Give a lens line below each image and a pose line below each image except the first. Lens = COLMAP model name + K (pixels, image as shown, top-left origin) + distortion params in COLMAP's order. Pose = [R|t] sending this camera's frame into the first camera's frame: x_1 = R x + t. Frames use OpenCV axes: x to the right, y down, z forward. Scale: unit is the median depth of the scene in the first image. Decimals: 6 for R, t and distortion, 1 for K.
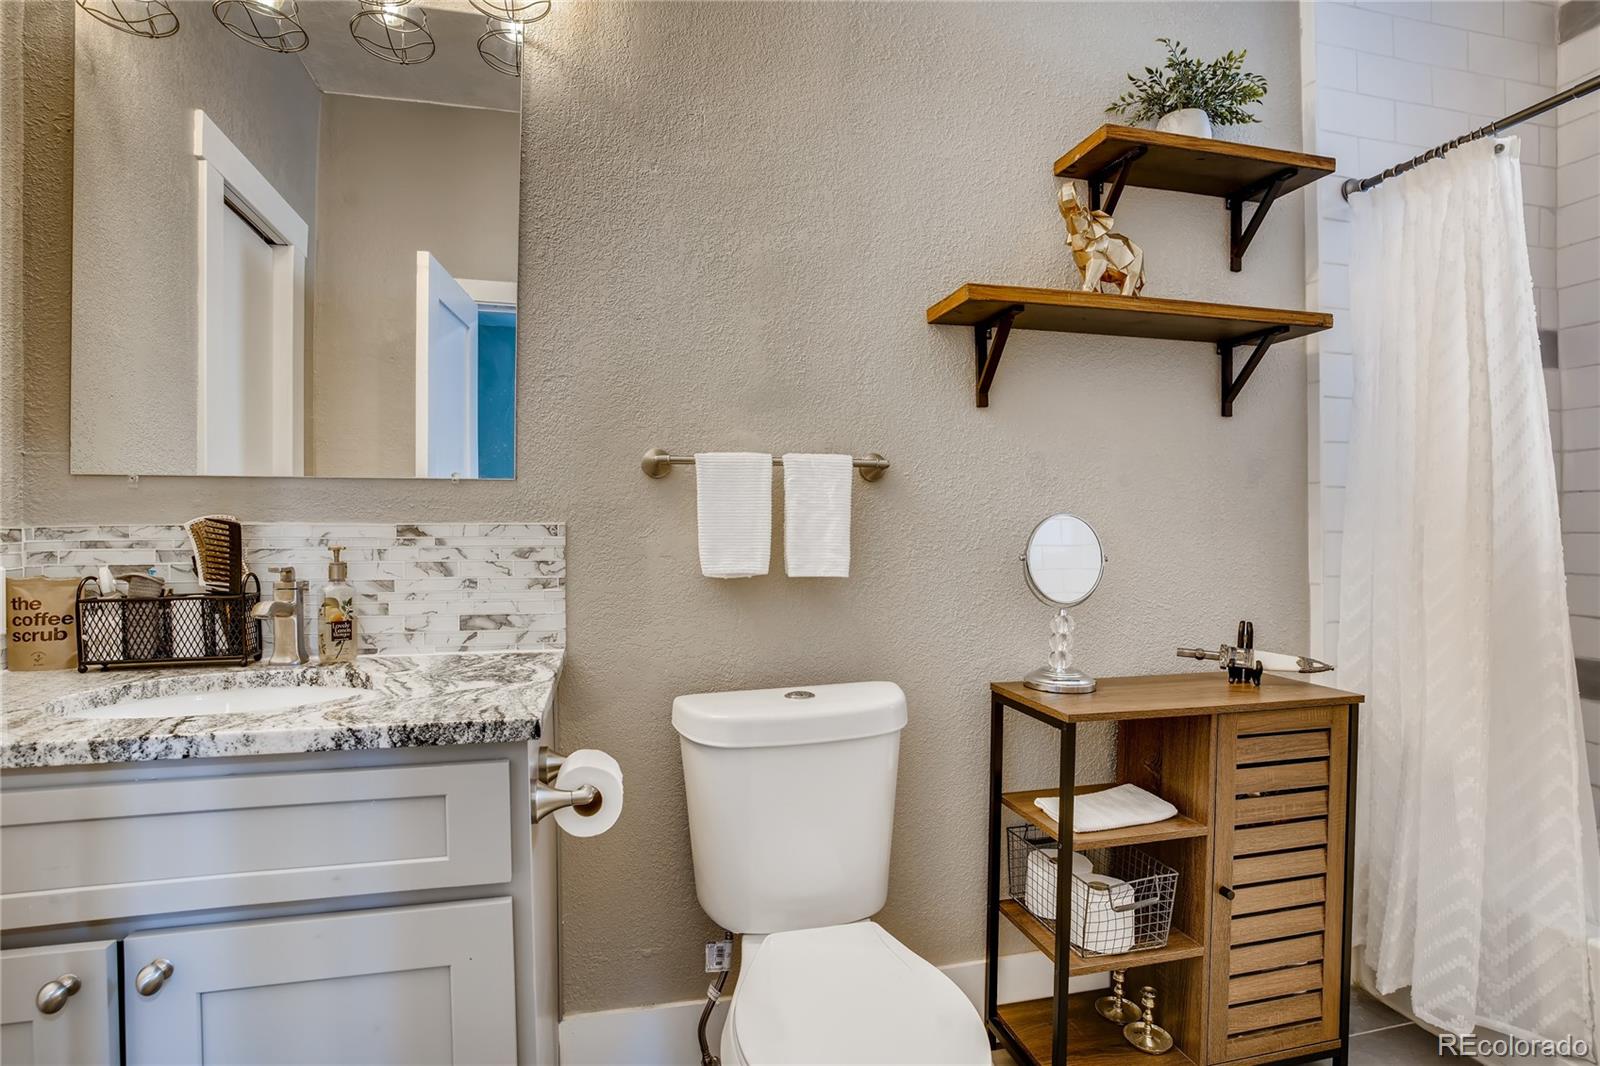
lens RADIAL K [[777.3, 0, 765.4], [0, 777.3, 532.9], [0, 0, 1]] dist [-0.027111, 0.010089]
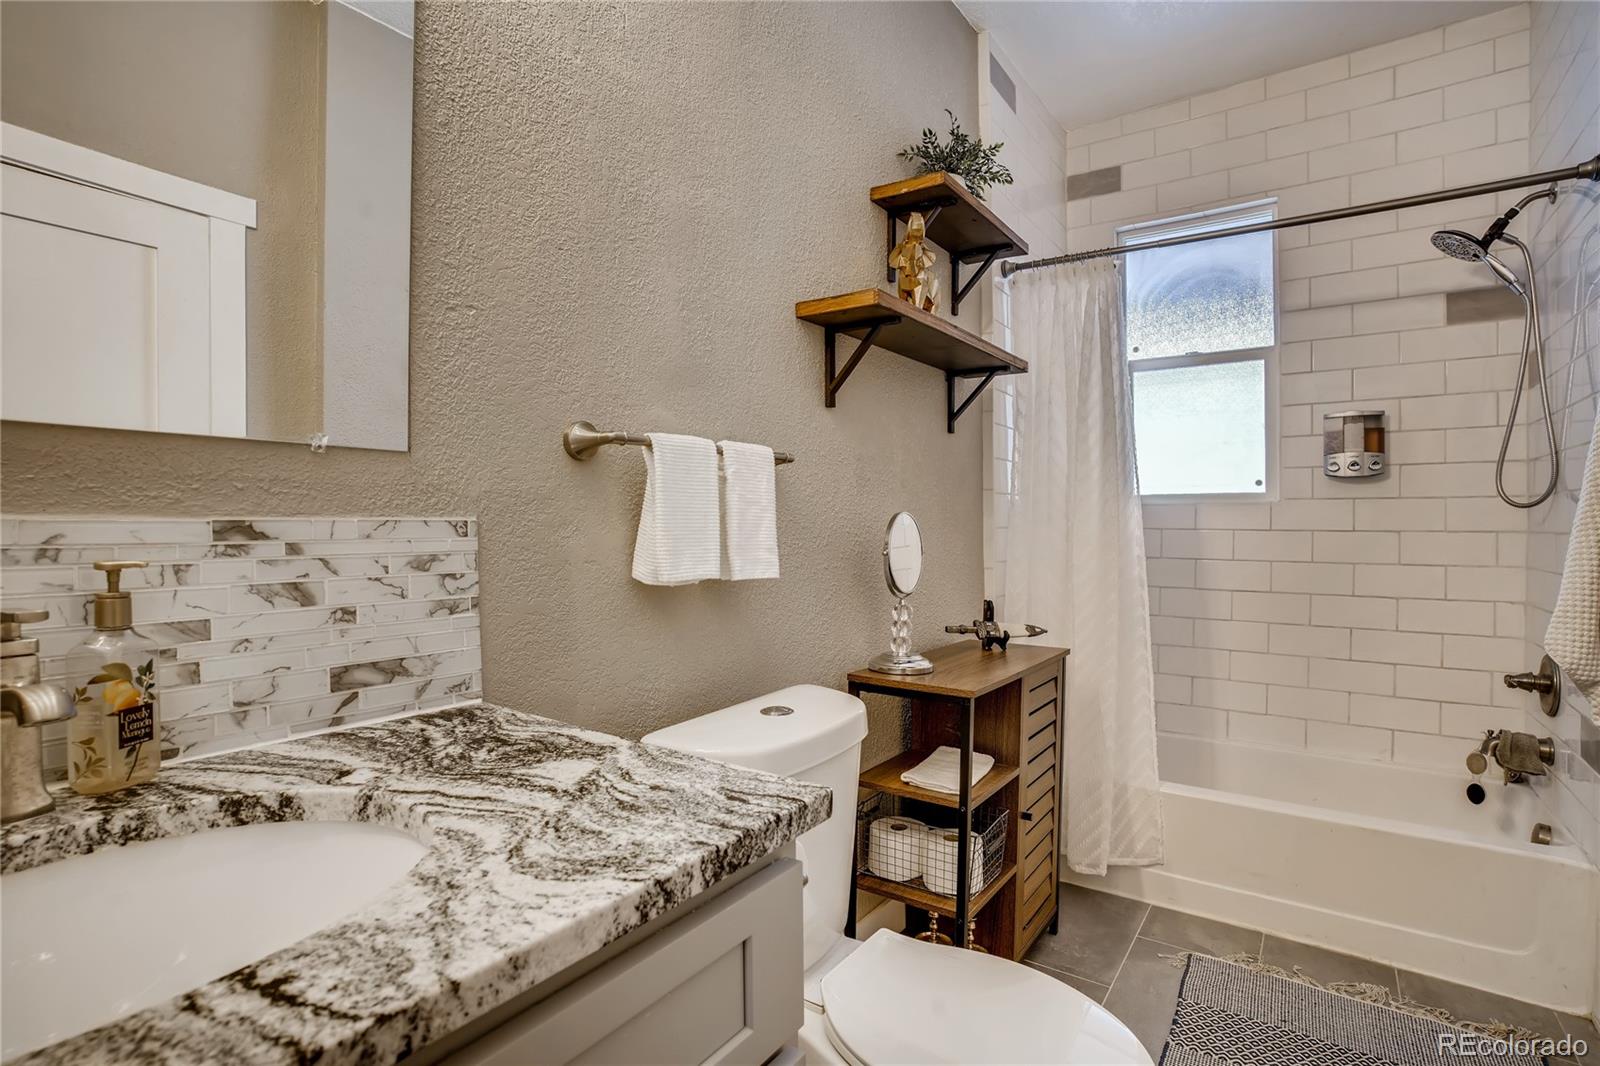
lens RADIAL K [[777.3, 0, 806.2], [0, 777.3, 523.9], [0, 0, 1]] dist [-0.027111, 0.010089]
pose [[0.749792, 0.002229, 0.661670, -0.498345], [-0.003888, 0.999992, 0.001037, -0.009518], [-0.661662, -0.003351, 0.749795, 0.285022]]
